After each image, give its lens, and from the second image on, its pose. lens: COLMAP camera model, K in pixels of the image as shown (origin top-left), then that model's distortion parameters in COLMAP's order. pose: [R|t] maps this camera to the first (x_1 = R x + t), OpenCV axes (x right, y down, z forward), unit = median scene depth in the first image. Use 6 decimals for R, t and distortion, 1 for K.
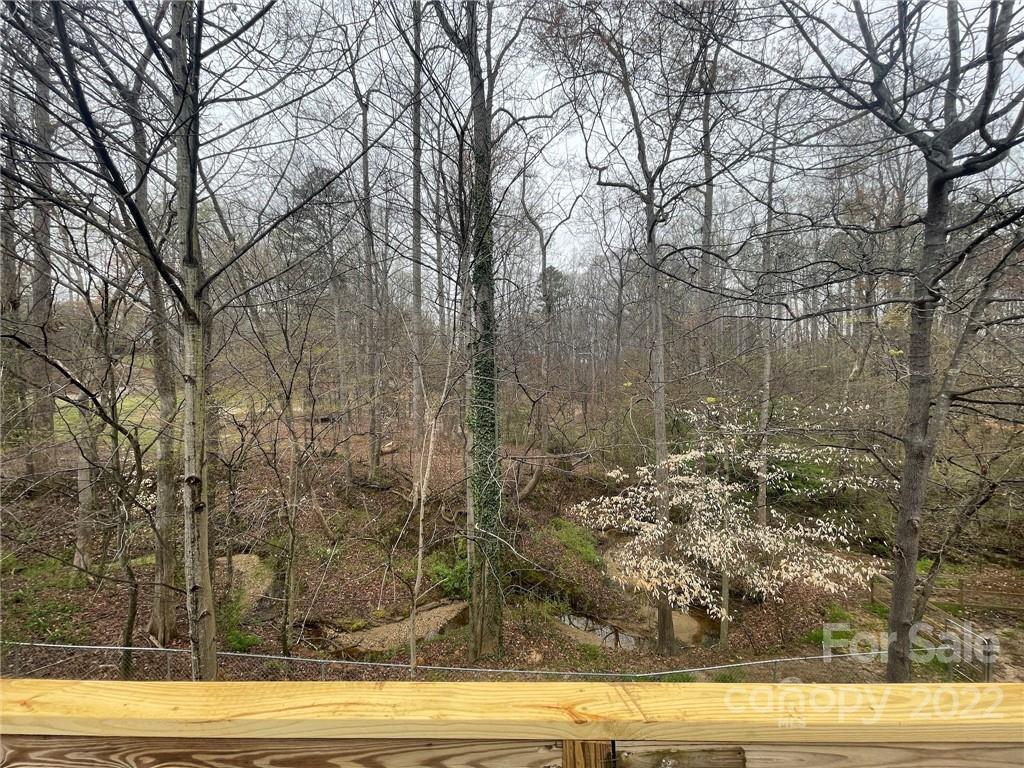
lens RADIAL K [[404.0, 0, 514.2], [0, 404.0, 385.7], [0, 0, 1]] dist [-0.001399, -0.000016]
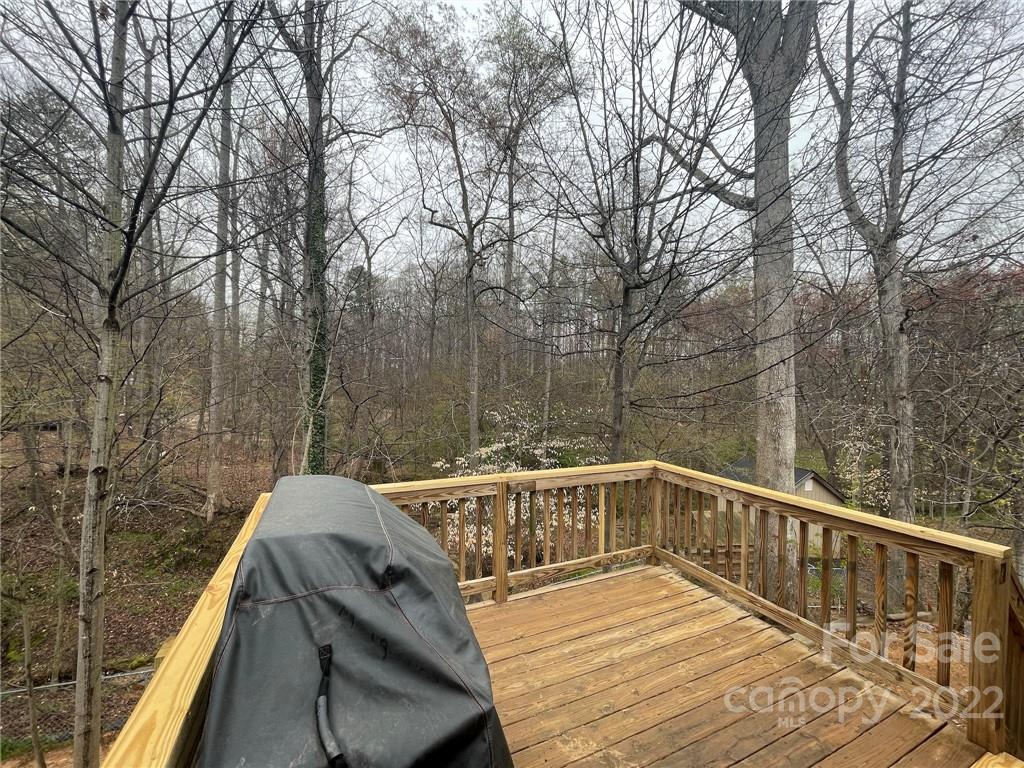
lens RADIAL K [[404.0, 0, 514.2], [0, 404.0, 385.7], [0, 0, 1]] dist [-0.001399, -0.000016]
pose [[0.889451, 0.030751, 0.455995, -0.099899], [-0.024944, 0.999513, -0.018749, -0.001796], [-0.456349, 0.005302, 0.889785, -0.169104]]
